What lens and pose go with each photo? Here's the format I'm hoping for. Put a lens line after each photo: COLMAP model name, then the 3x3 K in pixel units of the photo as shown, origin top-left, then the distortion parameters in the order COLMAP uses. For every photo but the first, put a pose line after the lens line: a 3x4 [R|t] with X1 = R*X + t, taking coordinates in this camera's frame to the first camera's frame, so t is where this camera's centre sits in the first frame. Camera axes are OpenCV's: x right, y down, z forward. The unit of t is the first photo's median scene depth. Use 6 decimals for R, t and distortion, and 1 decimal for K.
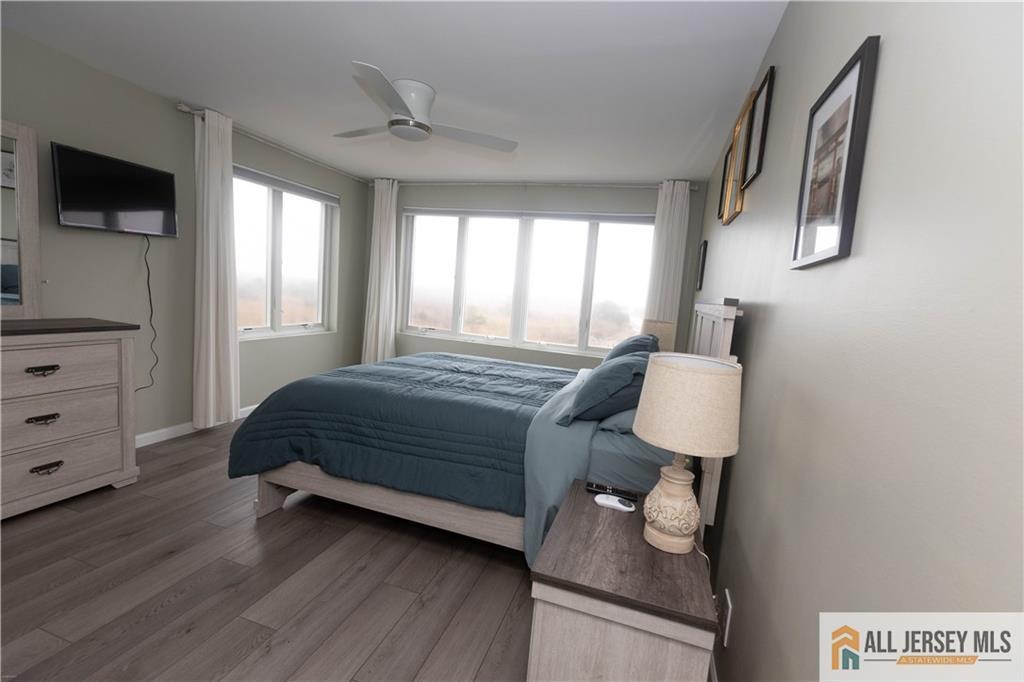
lens RADIAL K [[466.3, 0, 506.3], [0, 466.3, 340.7], [0, 0, 1]] dist [-0.063286, 0.027234]
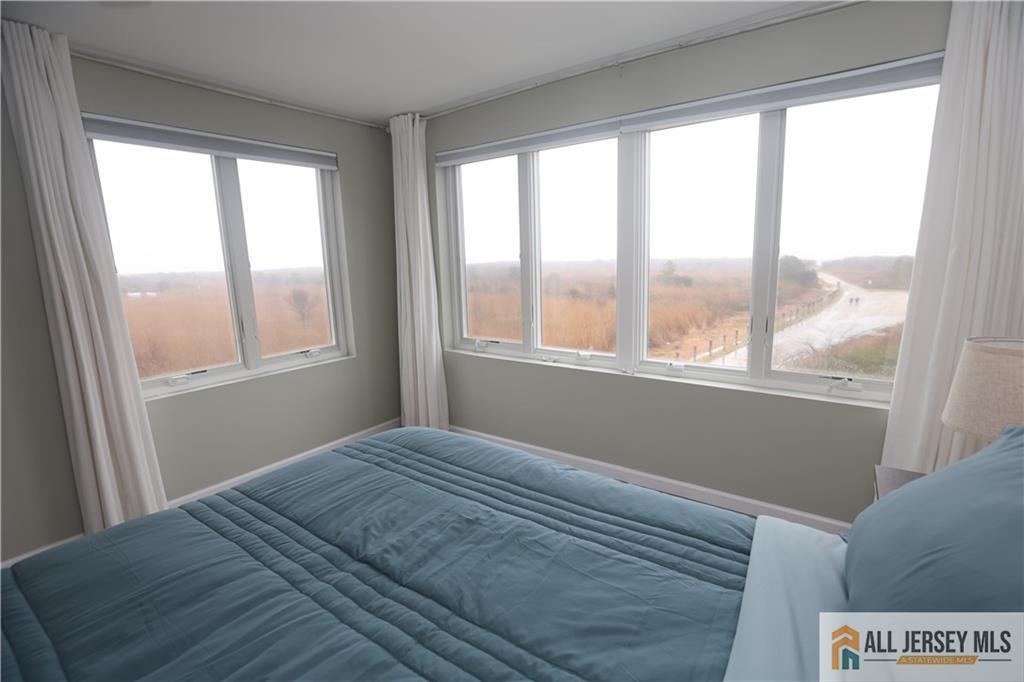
lens RADIAL K [[466.3, 0, 506.3], [0, 466.3, 340.7], [0, 0, 1]] dist [-0.063286, 0.027234]
pose [[0.941996, -0.050982, -0.331728, 0.069234], [0.070076, 0.996488, 0.045846, -0.058368], [0.328226, -0.066433, 0.942260, 0.430827]]
